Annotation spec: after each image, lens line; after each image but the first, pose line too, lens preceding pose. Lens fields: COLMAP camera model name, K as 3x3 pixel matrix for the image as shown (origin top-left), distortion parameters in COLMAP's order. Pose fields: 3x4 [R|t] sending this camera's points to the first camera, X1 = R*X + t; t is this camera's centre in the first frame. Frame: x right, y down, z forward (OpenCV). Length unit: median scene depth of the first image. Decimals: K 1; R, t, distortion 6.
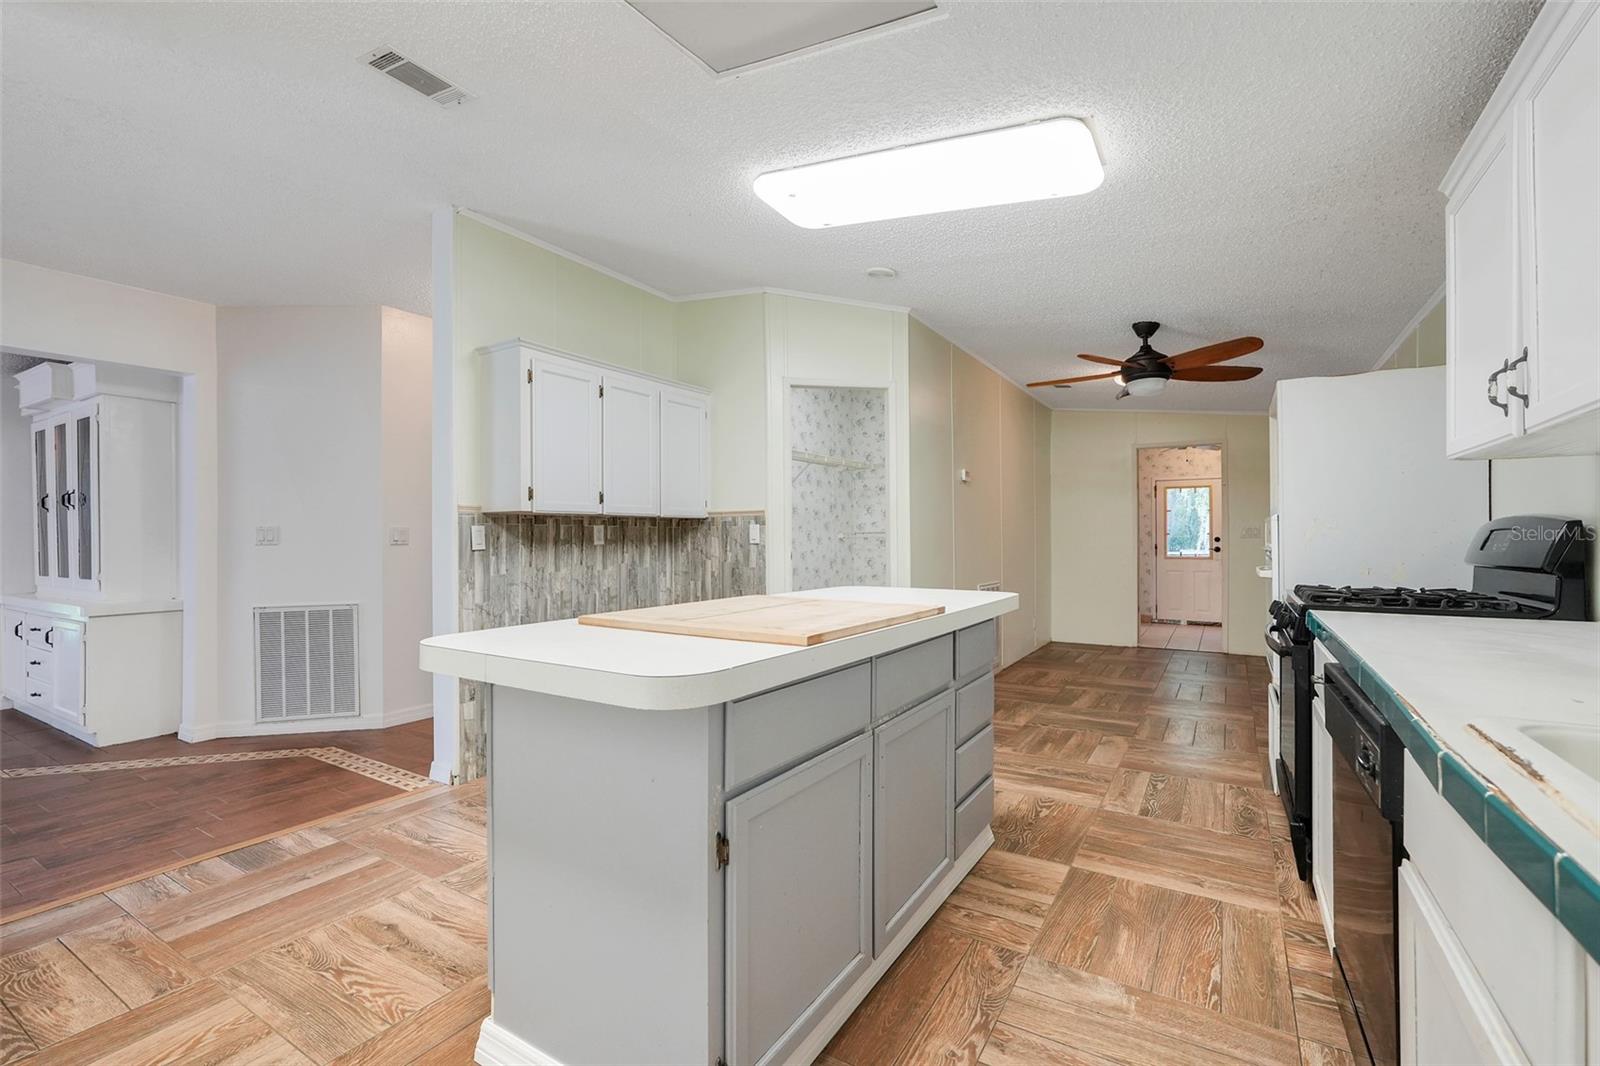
lens RADIAL K [[699.8, 0, 801.7], [0, 699.8, 538.7], [0, 0, 1]] dist [-0.011764, 0.008927]
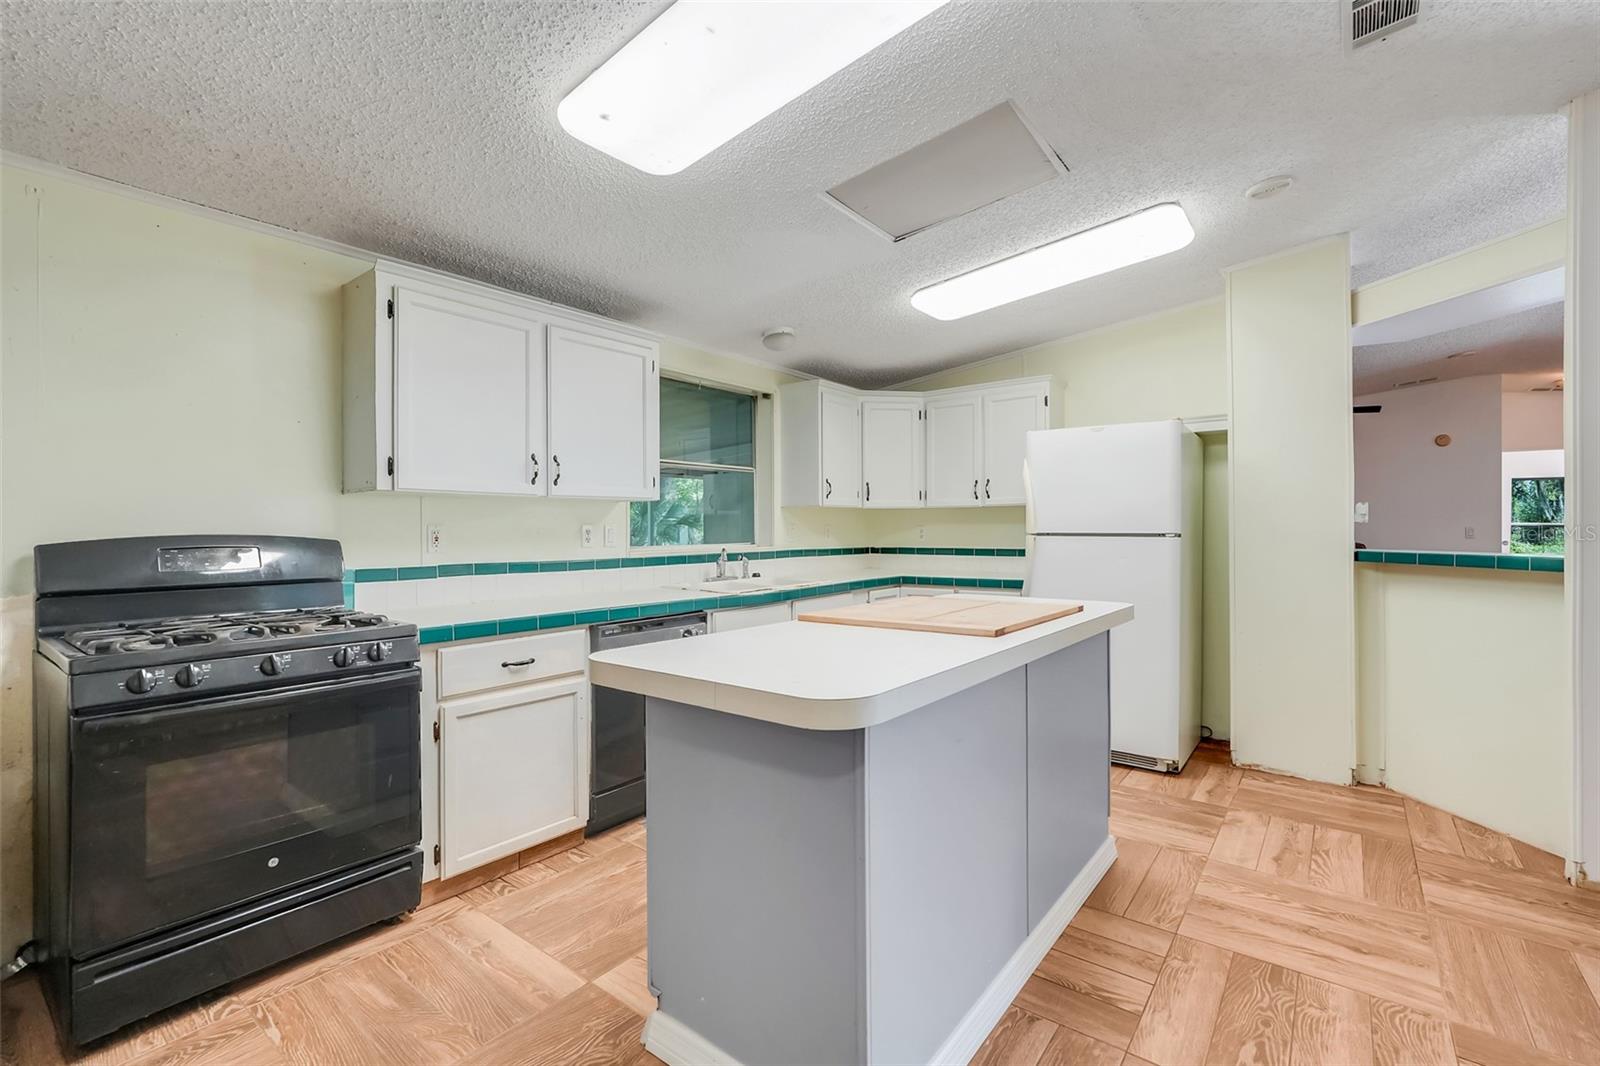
lens RADIAL K [[708.9, 0, 802.6], [0, 708.9, 536.3], [0, 0, 1]] dist [0.000282, 0.000638]
pose [[-0.994588, 0.006177, 0.103710, 0.049182], [0.007753, 0.999860, 0.014798, -0.027154], [-0.103604, 0.015522, -0.994497, 1.302248]]
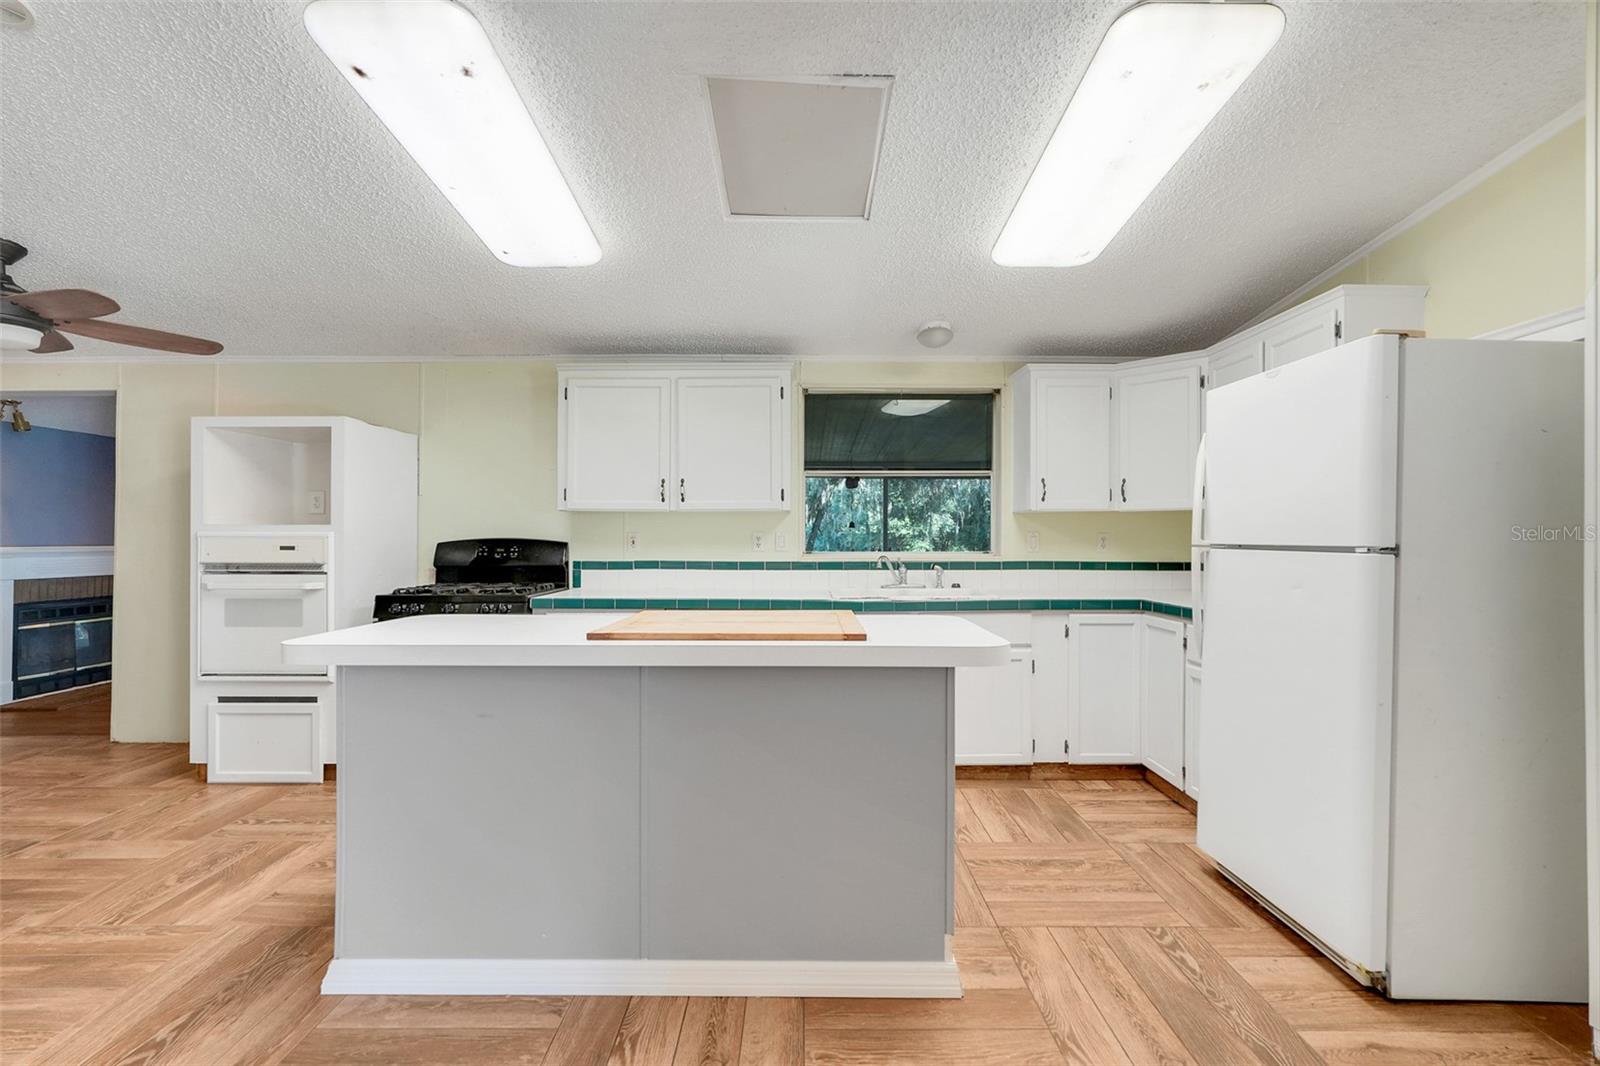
lens RADIAL K [[699.8, 0, 801.7], [0, 699.8, 538.7], [0, 0, 1]] dist [-0.011764, 0.008927]
pose [[-0.522370, 0.004779, 0.852706, -0.631498], [0.003249, 0.999988, -0.003614, -0.015244], [-0.852713, 0.000883, -0.522379, 0.872440]]
